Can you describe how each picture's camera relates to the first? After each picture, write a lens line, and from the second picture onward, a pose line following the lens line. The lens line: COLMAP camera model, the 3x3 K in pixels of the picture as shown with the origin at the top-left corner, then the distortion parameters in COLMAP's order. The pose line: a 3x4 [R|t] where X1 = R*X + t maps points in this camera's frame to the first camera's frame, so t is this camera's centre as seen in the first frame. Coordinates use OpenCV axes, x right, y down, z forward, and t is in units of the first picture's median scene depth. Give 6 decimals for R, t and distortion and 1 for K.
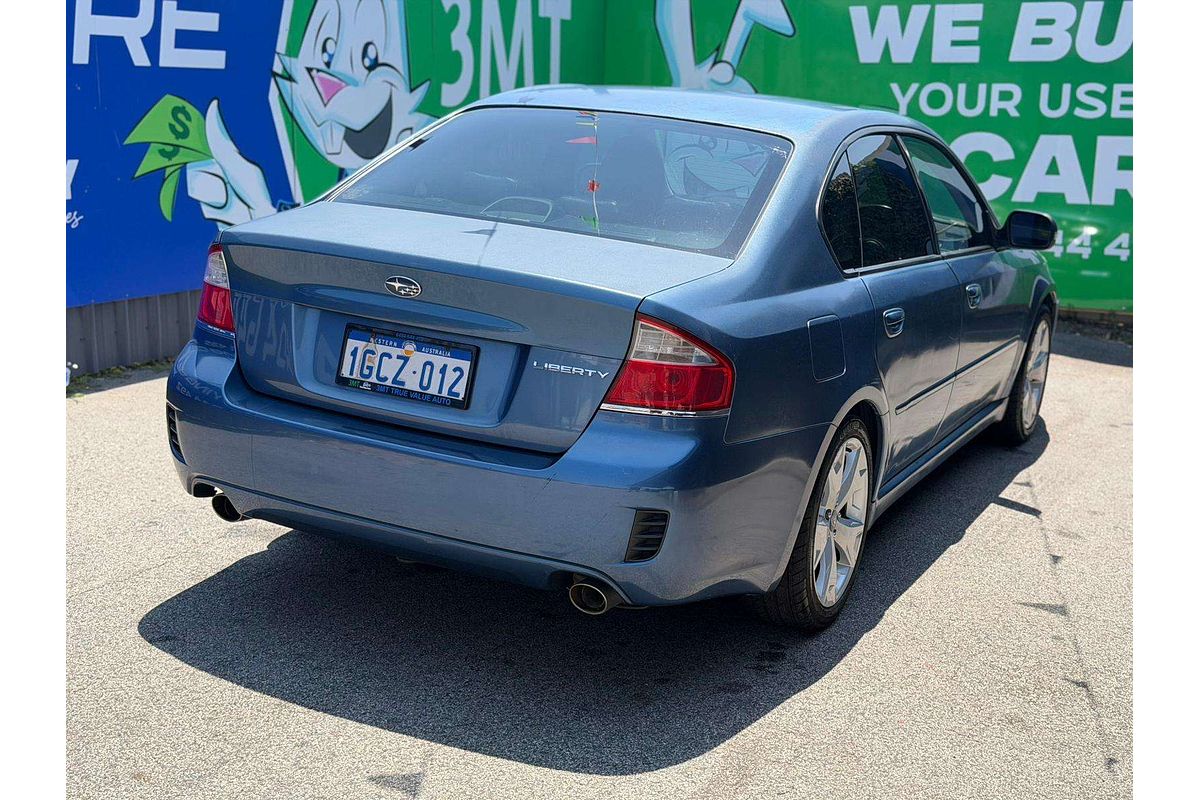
lens RADIAL K [[1509.6, 0, 603.9], [0, 1509.6, 412.6], [0, 0, 1]] dist [0.222470, -0.507564]
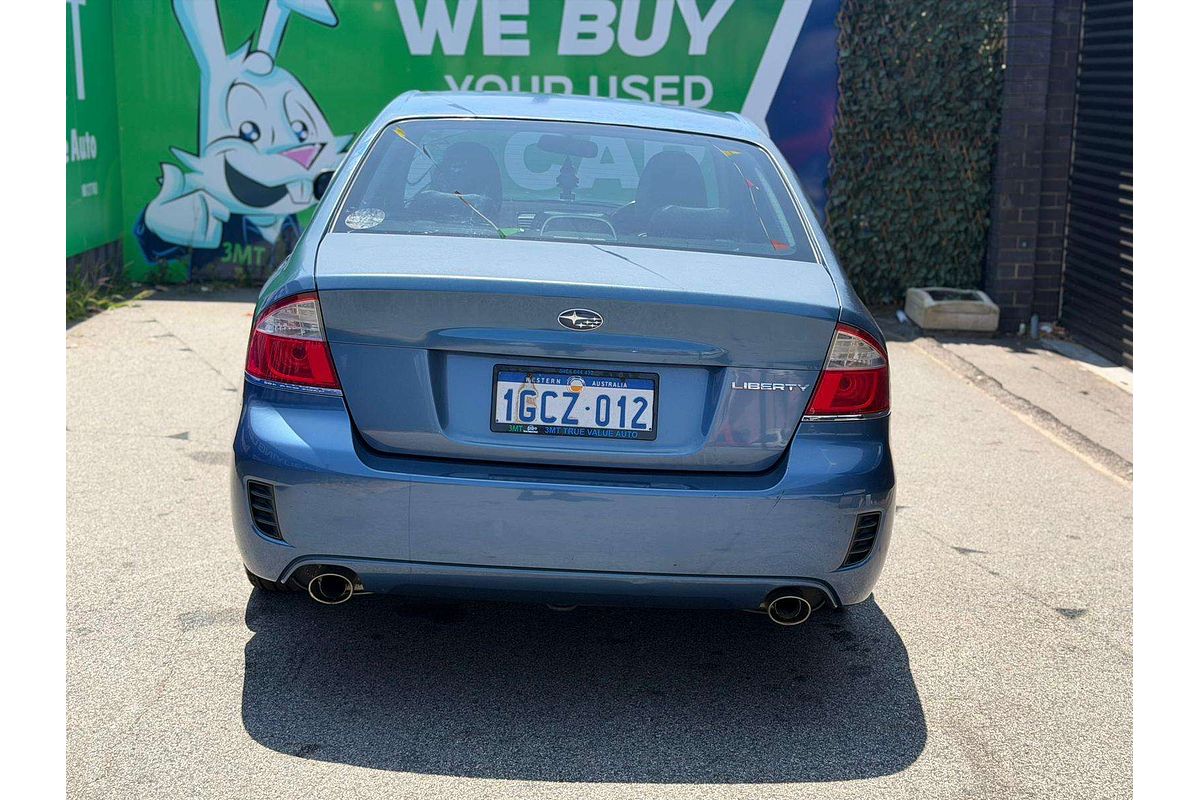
lens RADIAL K [[1505.5, 0, 614.7], [0, 1505.5, 409.7], [0, 0, 1]] dist [0.206407, -0.442301]
pose [[0.870360, -0.121820, 0.477109, -0.549213], [0.115432, 0.992392, 0.042812, -0.062969], [-0.478695, 0.017812, 0.877801, 0.163078]]
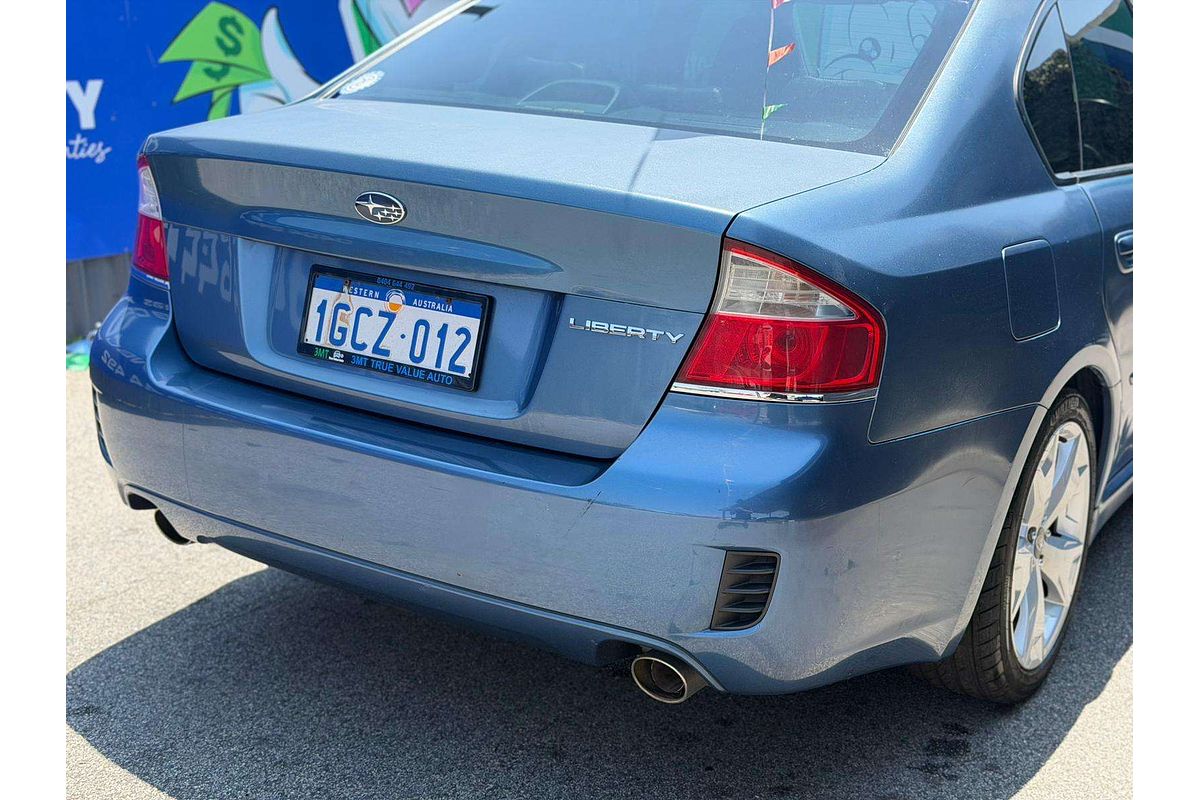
lens RADIAL K [[1505.1, 0, 600.0], [0, 1505.1, 400.0], [0, 0, 1]] dist [0.142353, -0.063144]
pose [[0.993371, -0.007226, -0.114721, 0.038209], [0.010104, 0.999648, 0.024527, -0.013527], [0.114503, -0.025524, 0.993095, 0.336493]]
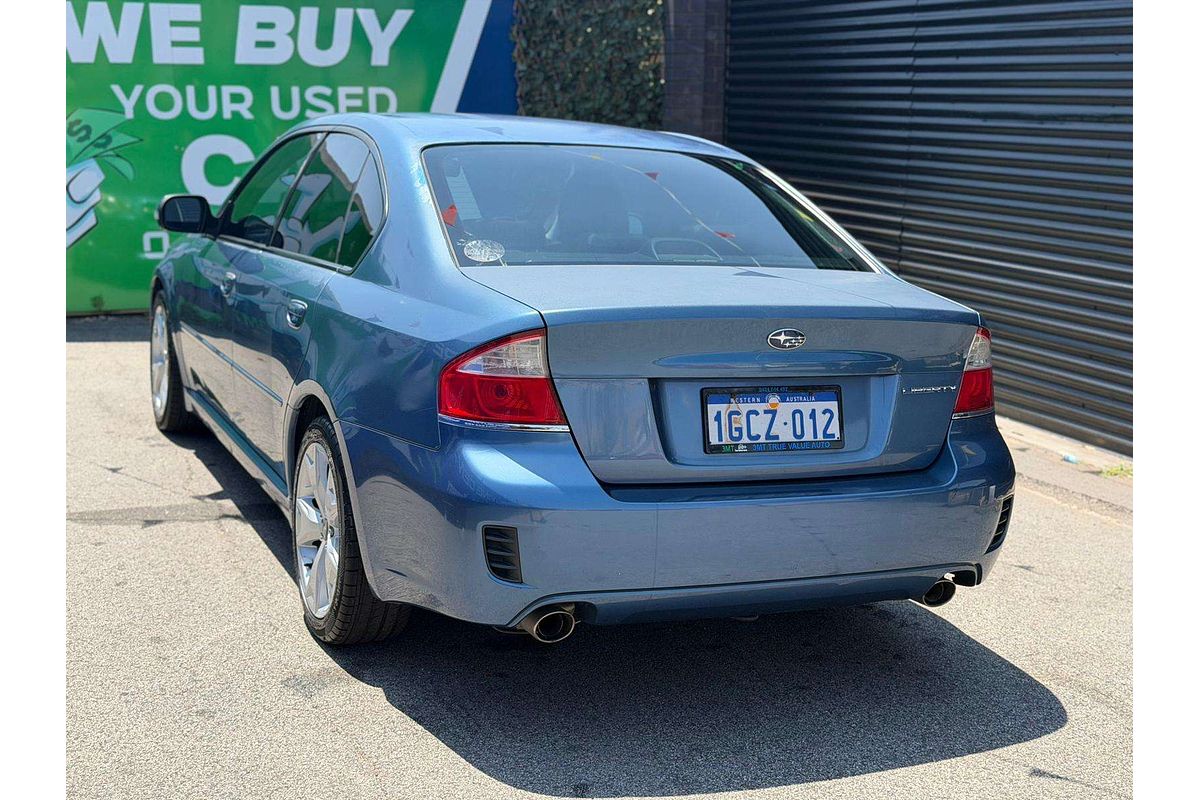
lens RADIAL K [[1509.6, 0, 603.9], [0, 1509.6, 412.6], [0, 0, 1]] dist [0.222470, -0.507564]
pose [[0.622212, -0.184649, 0.760761, -0.932584], [0.170975, 0.980378, 0.098116, -0.148146], [-0.763950, 0.069022, 0.641573, 0.447406]]
